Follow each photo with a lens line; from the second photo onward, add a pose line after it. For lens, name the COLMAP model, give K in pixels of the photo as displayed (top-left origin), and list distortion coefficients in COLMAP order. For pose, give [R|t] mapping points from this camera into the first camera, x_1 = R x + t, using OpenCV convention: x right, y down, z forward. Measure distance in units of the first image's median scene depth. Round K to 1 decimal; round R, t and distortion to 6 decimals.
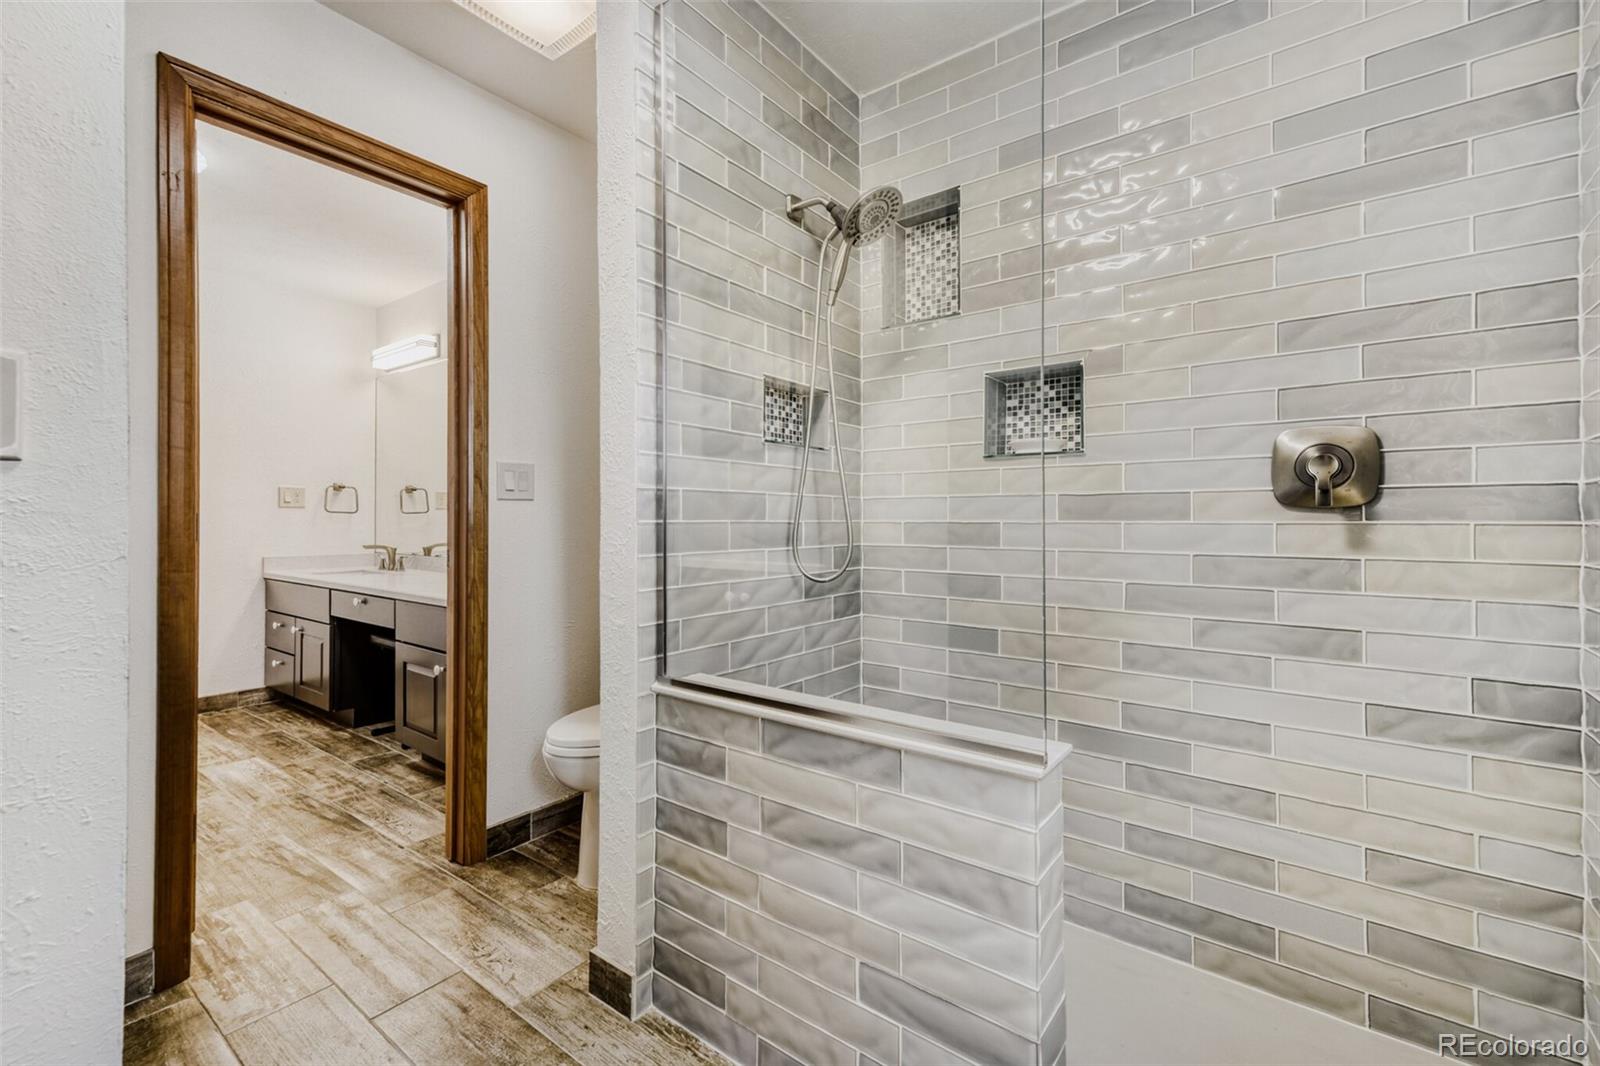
lens RADIAL K [[660.4, 0, 807.2], [0, 660.4, 528.0], [0, 0, 1]] dist [0.023386, -0.000016]
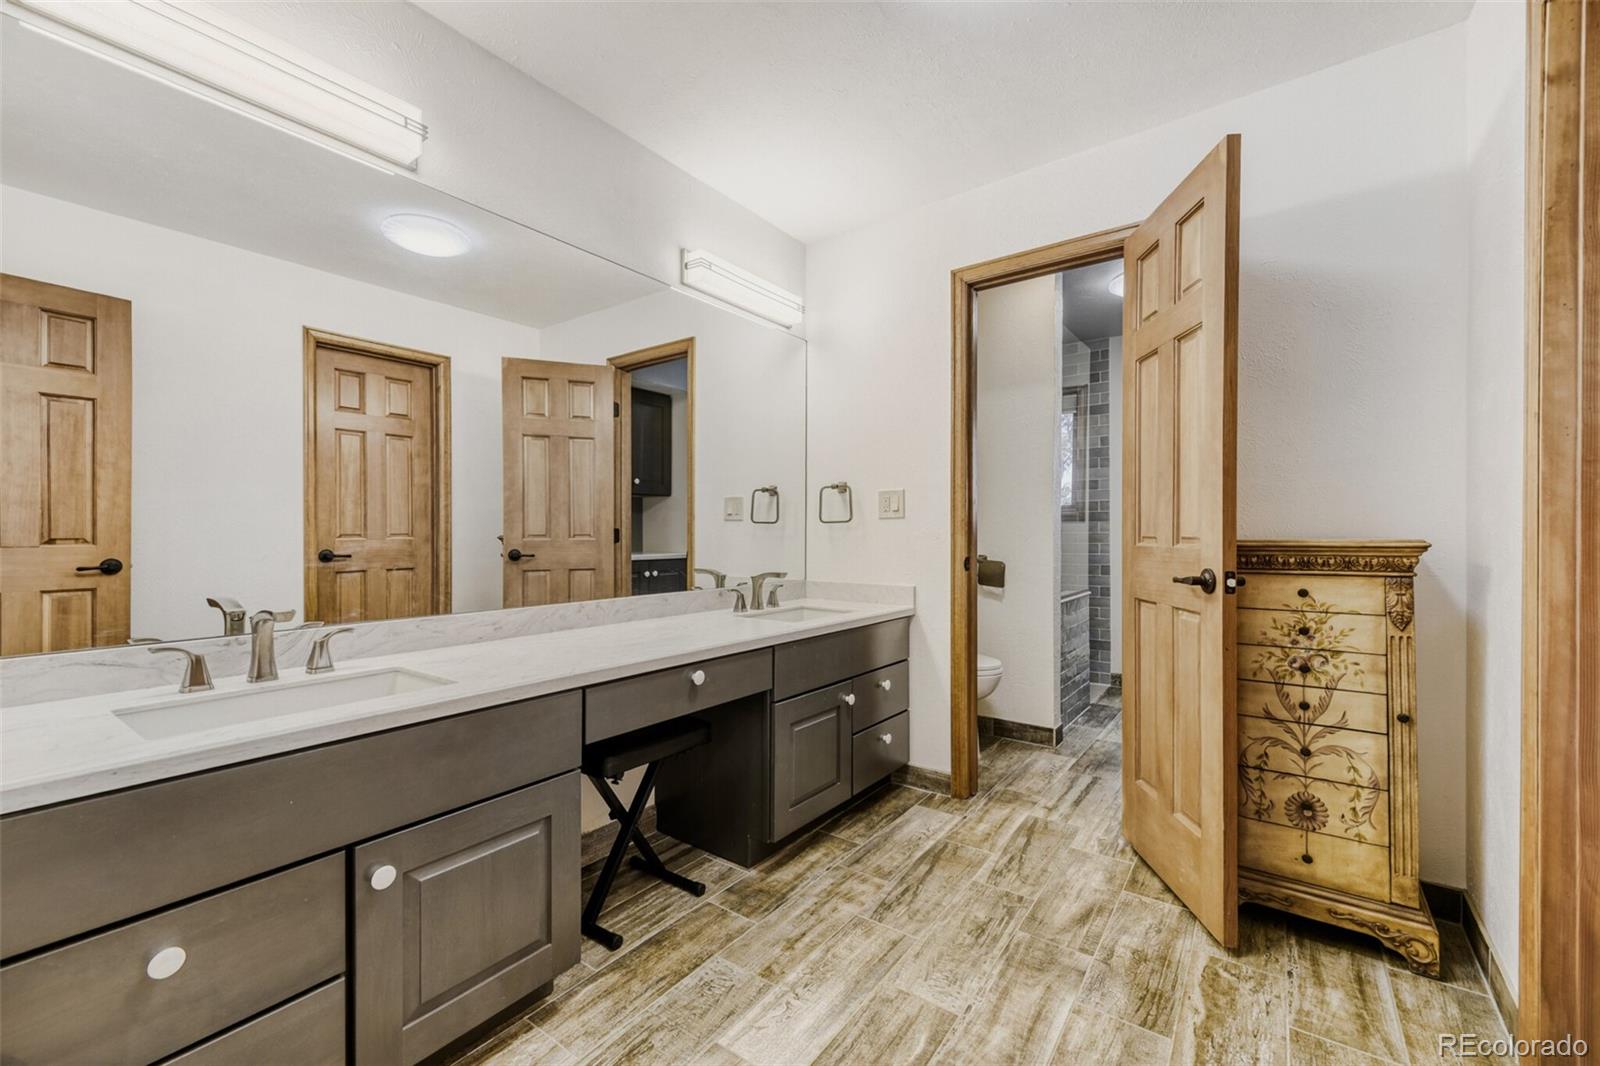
lens RADIAL K [[660.4, 0, 807.2], [0, 660.4, 528.0], [0, 0, 1]] dist [0.023386, -0.000016]
pose [[-0.006352, -0.002852, 0.999976, -1.476644], [0.003145, 0.999991, 0.002872, -0.022621], [-0.999975, 0.003164, -0.006343, 1.078702]]
